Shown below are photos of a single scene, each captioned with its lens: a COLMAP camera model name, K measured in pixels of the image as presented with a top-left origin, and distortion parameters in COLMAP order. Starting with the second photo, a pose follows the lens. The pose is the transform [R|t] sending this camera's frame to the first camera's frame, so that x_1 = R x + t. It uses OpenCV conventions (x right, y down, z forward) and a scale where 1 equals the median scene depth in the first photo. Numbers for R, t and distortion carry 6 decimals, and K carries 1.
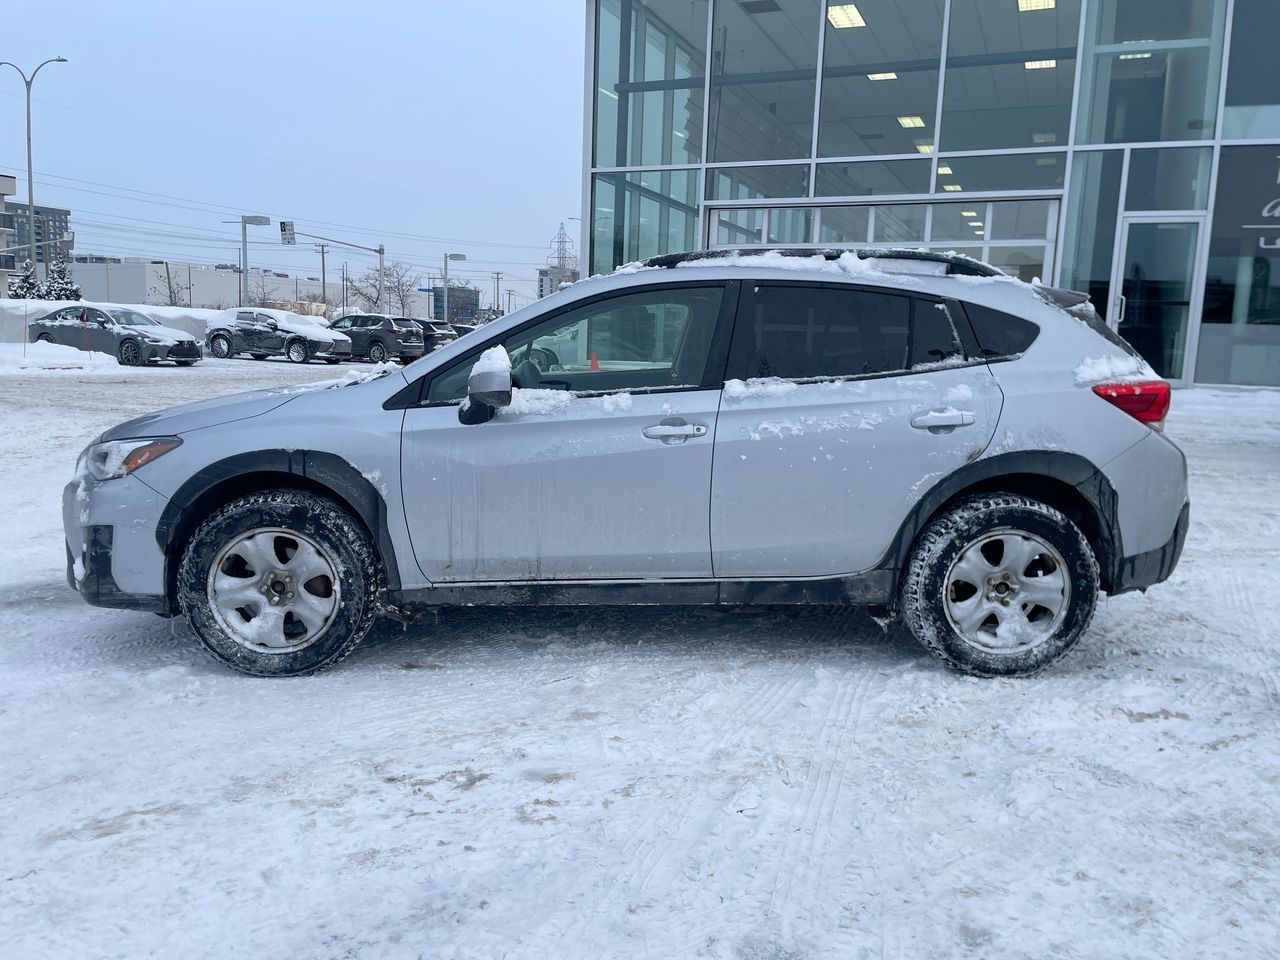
lens RADIAL K [[962.2, 0, 627.2], [0, 962.2, 481.9], [0, 0, 1]] dist [0.075535, -0.081267]
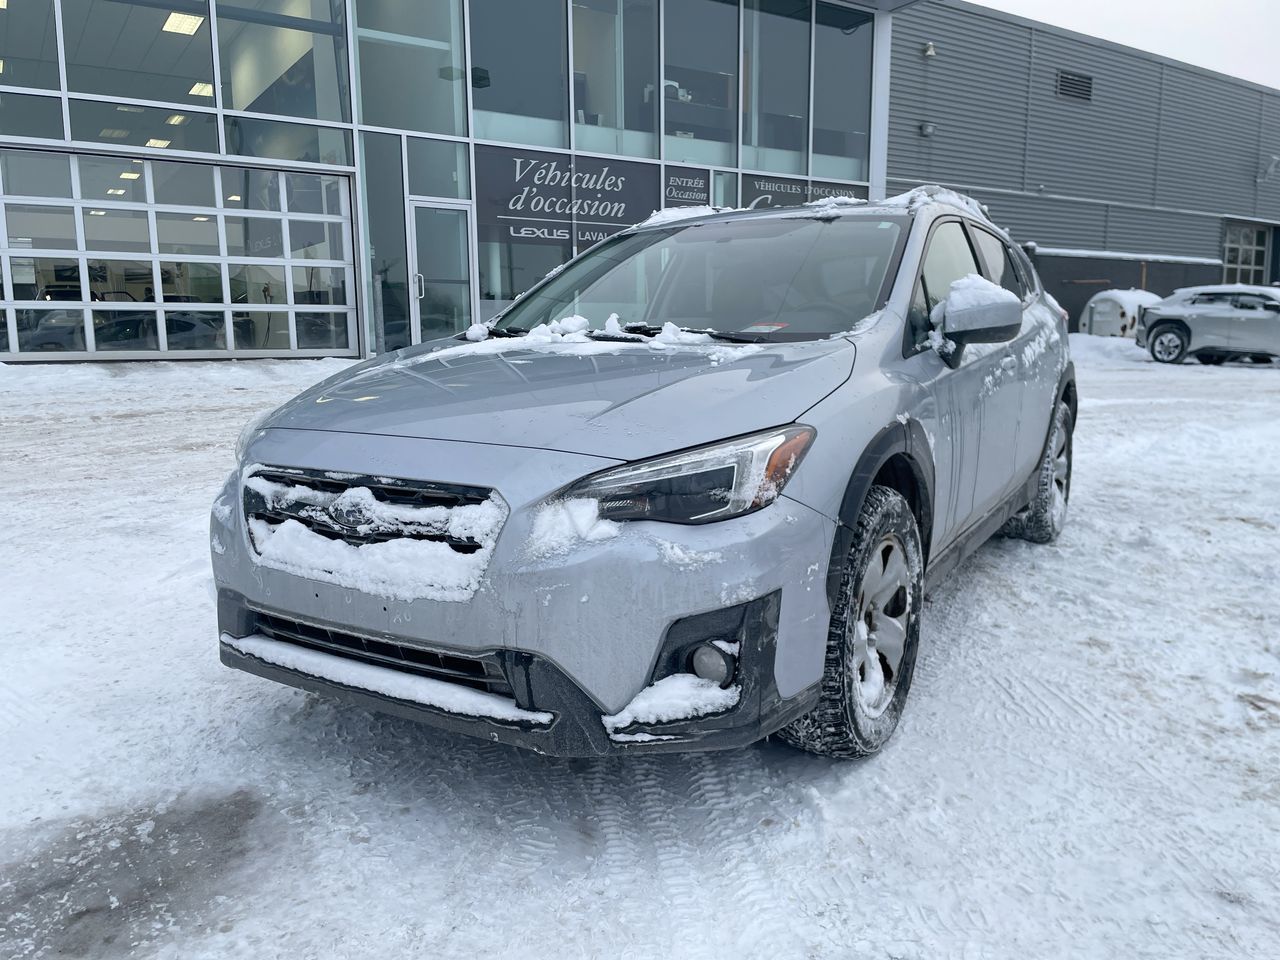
lens RADIAL K [[962.1, 0, 632.4], [0, 962.1, 499.4], [0, 0, 1]] dist [0.098715, -0.126379]
pose [[0.549767, -0.173607, 0.817079, -1.013144], [0.152932, 0.982550, 0.105865, -0.078814], [-0.821199, 0.066756, 0.566723, 0.736443]]
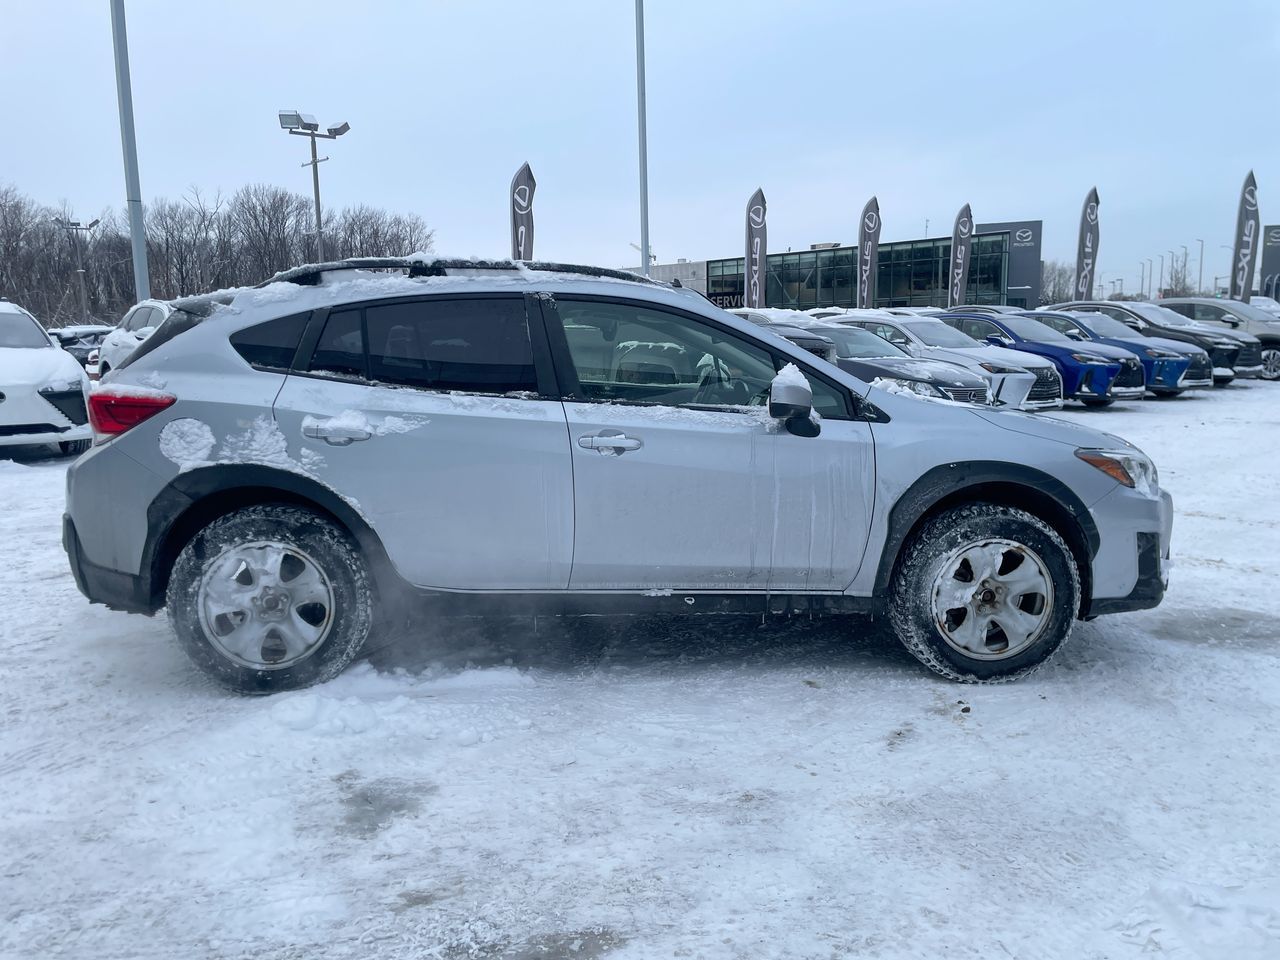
lens RADIAL K [[962.1, 0, 632.7], [0, 962.1, 477.4], [0, 0, 1]] dist [0.098715, -0.126379]
pose [[-0.998593, -0.004161, -0.052860, 0.065772], [-0.019739, 0.954433, 0.297770, -0.391005], [0.049212, 0.298395, -0.953173, 2.411354]]
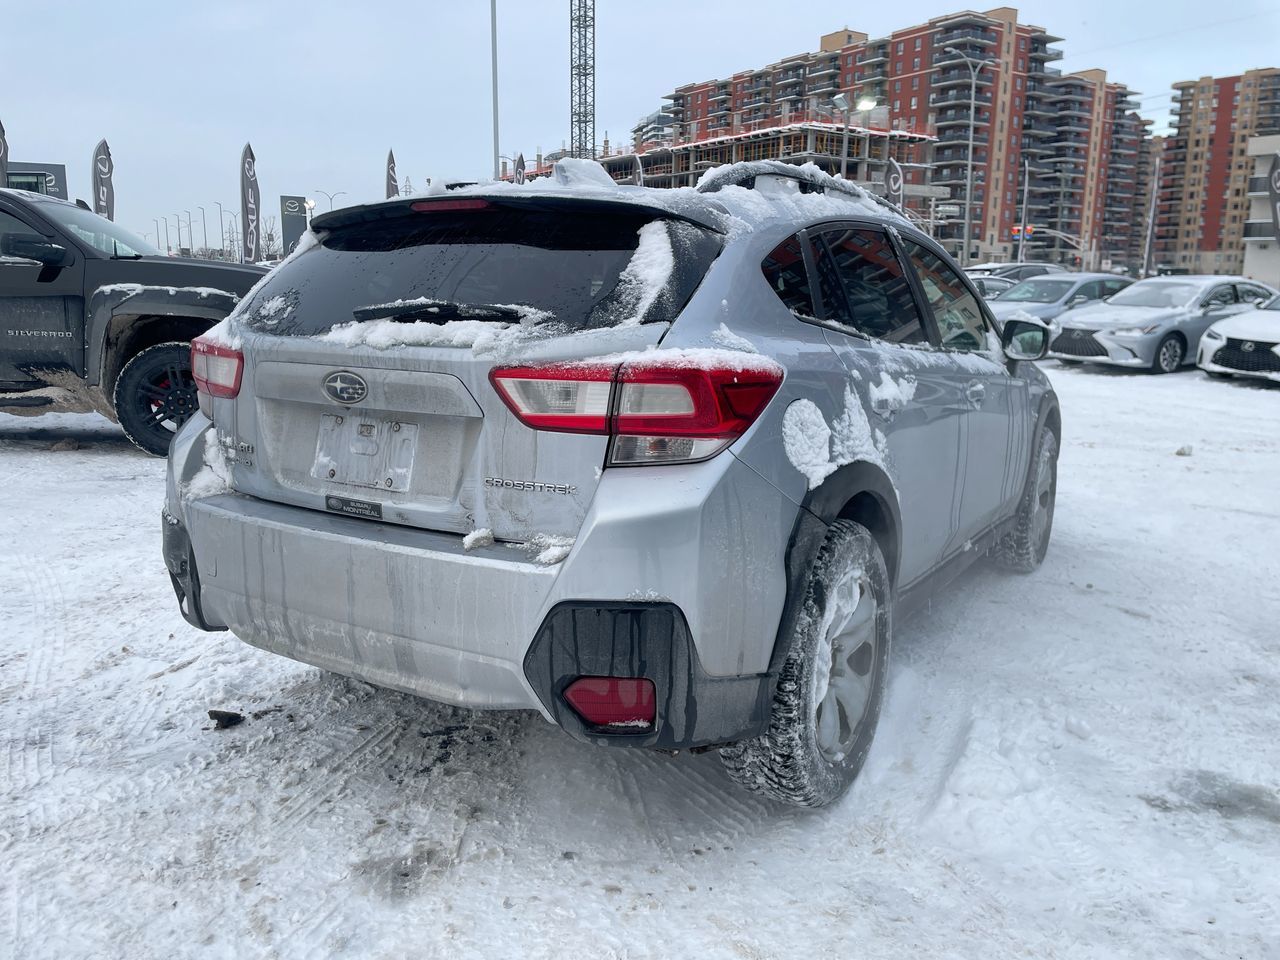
lens RADIAL K [[962.1, 0, 634.6], [0, 962.1, 467.7], [0, 0, 1]] dist [0.098715, -0.126379]
pose [[-0.547506, 0.119948, -0.828160, 1.000618], [-0.155062, 0.957991, 0.241265, -0.238156], [0.822309, 0.260511, -0.505906, 1.681830]]
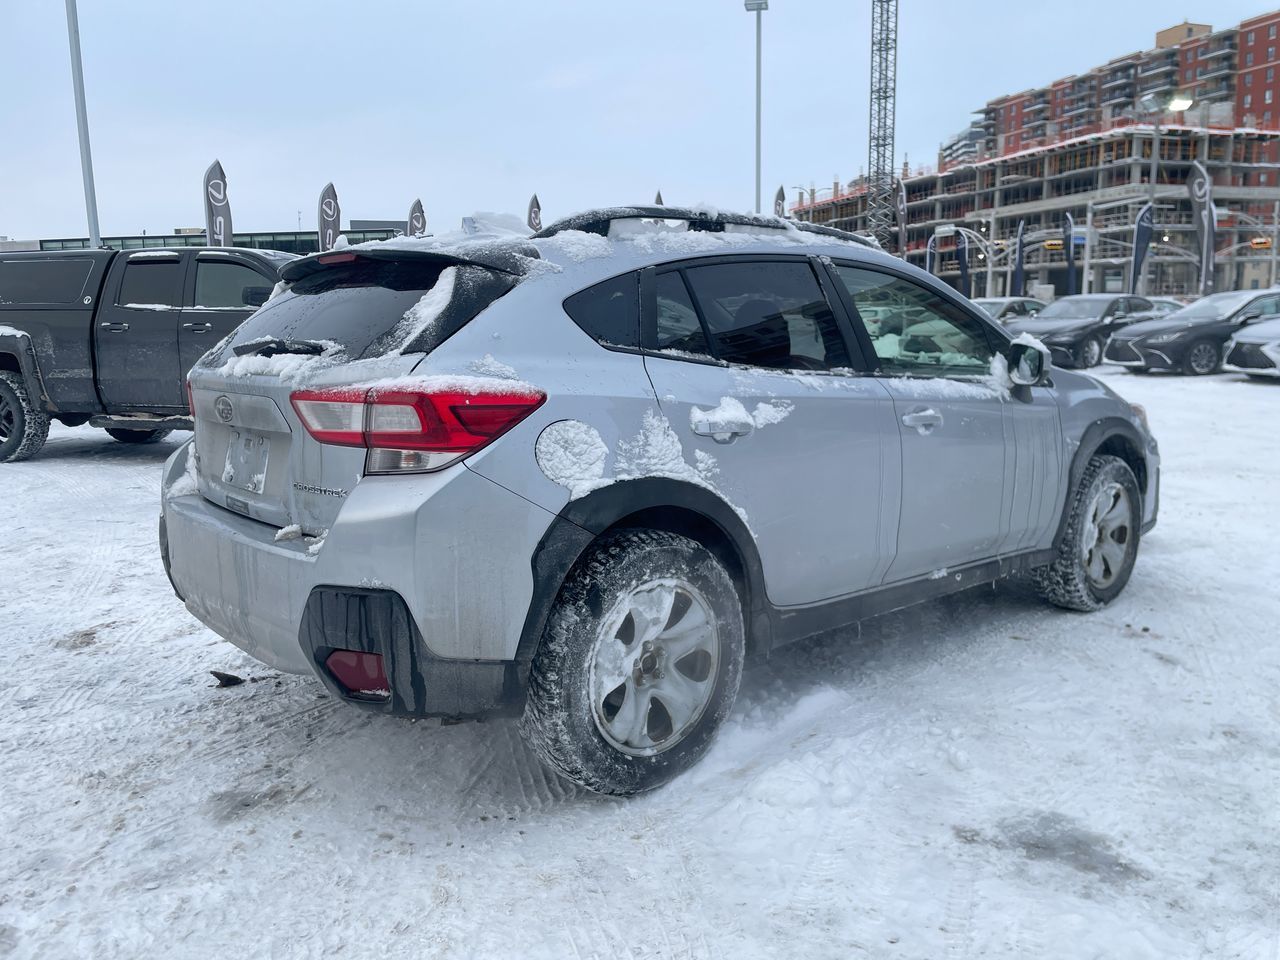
lens RADIAL K [[962.1, 0, 647.0], [0, 962.1, 476.8], [0, 0, 1]] dist [0.098715, -0.126379]
pose [[-0.765338, 0.089074, -0.637435, 0.834097], [-0.104864, 0.959887, 0.260038, -0.291523], [0.635029, 0.265861, -0.725298, 1.978531]]
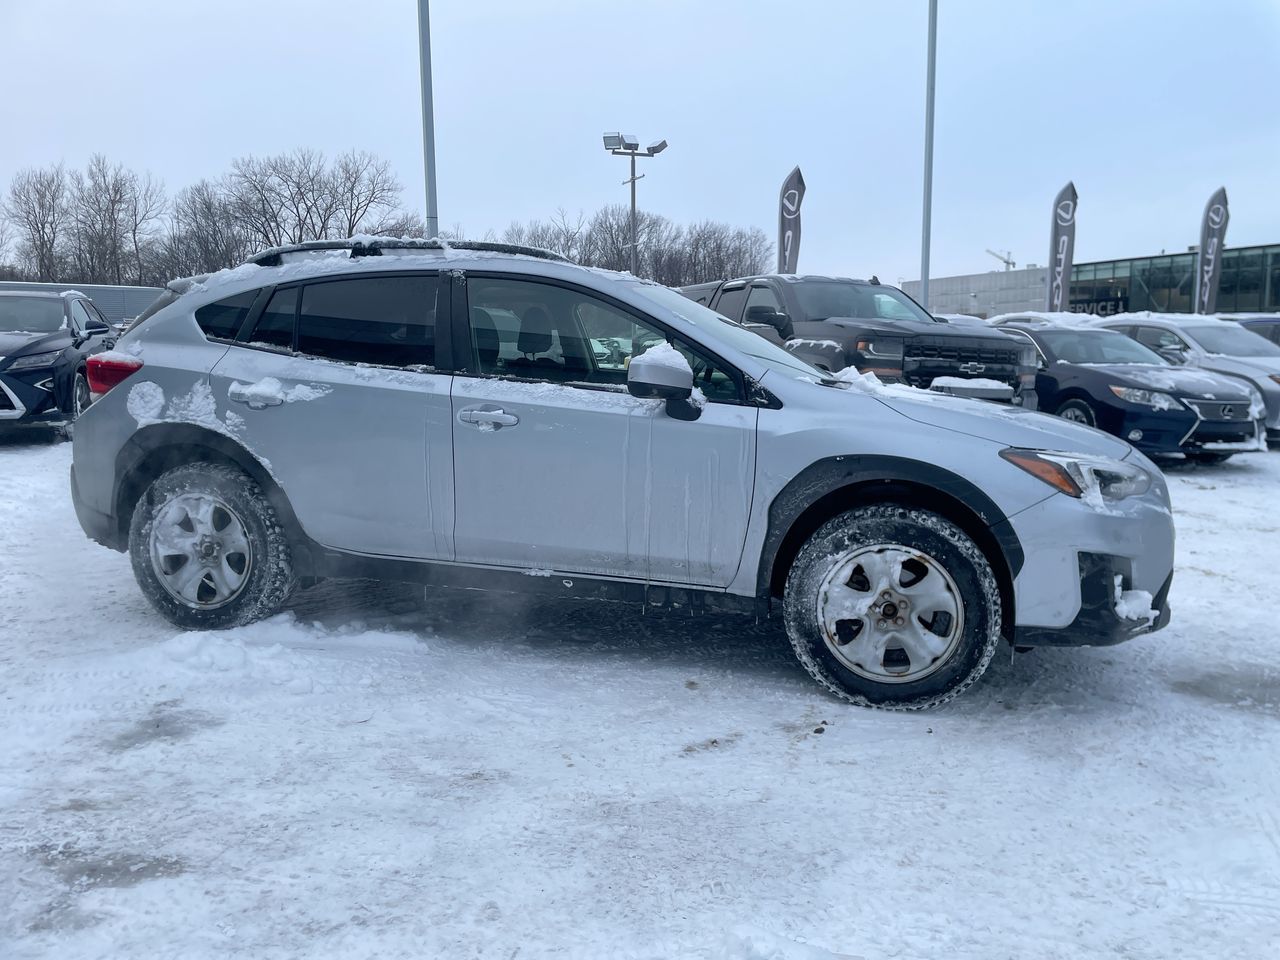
lens RADIAL K [[962.1, 0, 646.8], [0, 962.1, 476.2], [0, 0, 1]] dist [0.098715, -0.126379]
pose [[-0.960686, -0.061780, 0.270677, -0.392102], [0.018938, 0.958075, 0.285890, -0.353794], [-0.276991, 0.279776, -0.919239, 2.343972]]
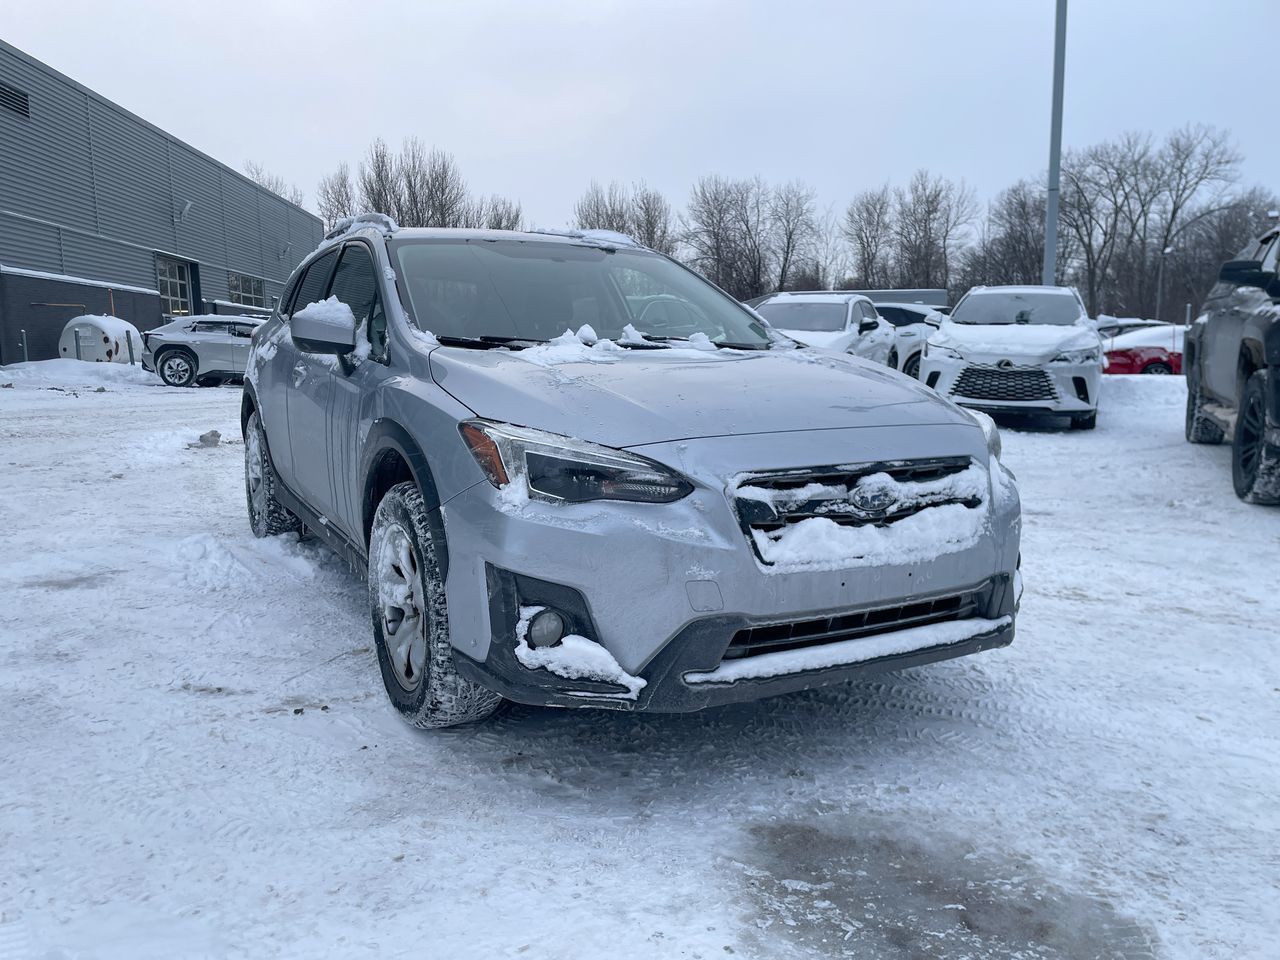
lens RADIAL K [[962.1, 0, 621.1], [0, 962.1, 485.8], [0, 0, 1]] dist [0.098715, -0.126379]
pose [[-0.455418, -0.147319, 0.878004, -1.117643], [0.132985, 0.963892, 0.230709, -0.214169], [-0.880289, 0.221830, -0.419383, 1.629815]]
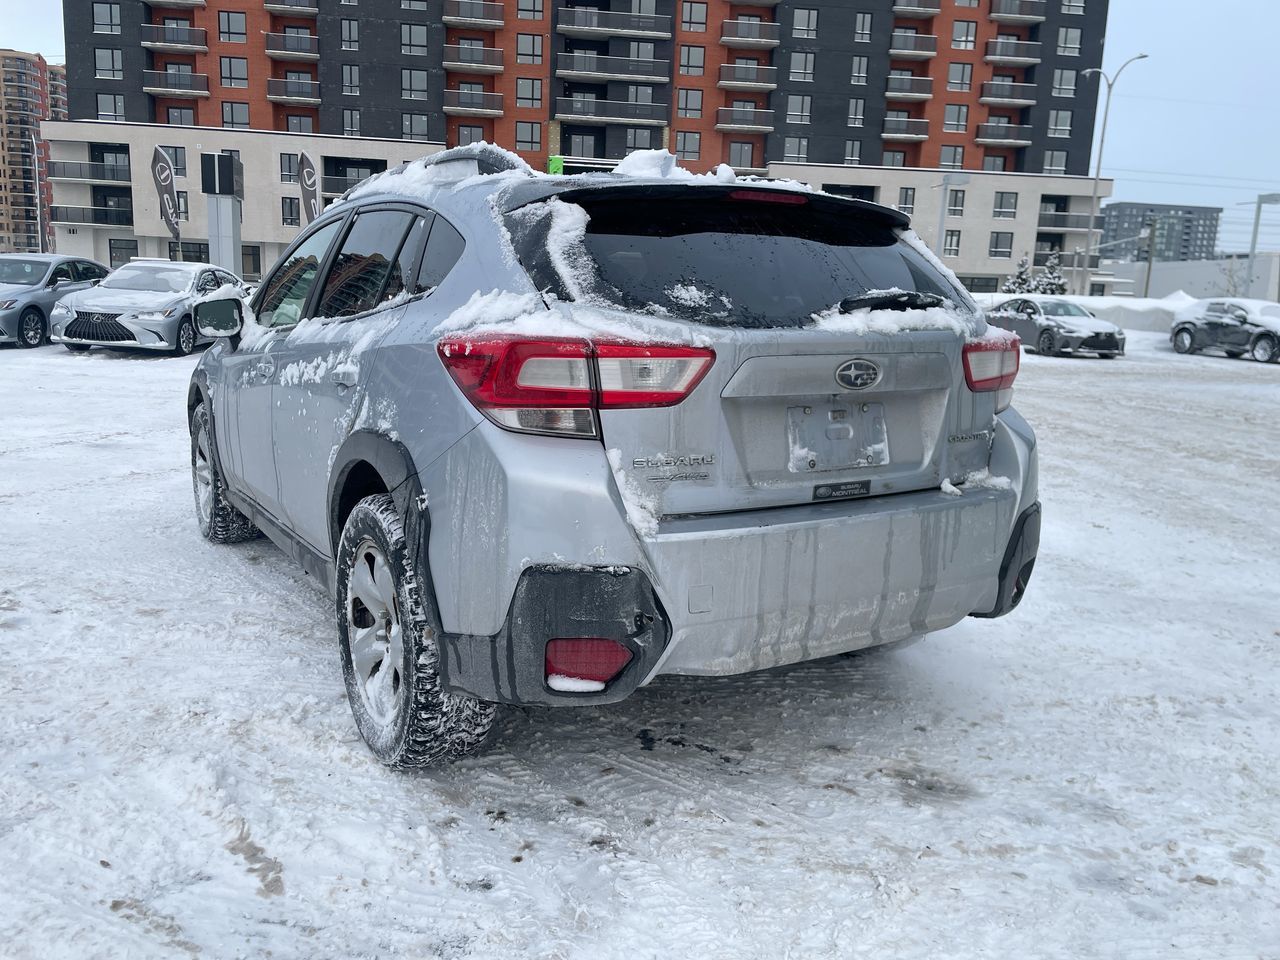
lens RADIAL K [[962.1, 0, 622.6], [0, 962.1, 482.0], [0, 0, 1]] dist [0.098715, -0.126379]
pose [[0.498757, 0.151454, -0.853407, 1.061433], [-0.151295, 0.984711, 0.086334, -0.079160], [0.853435, 0.086057, 0.514046, 0.793104]]
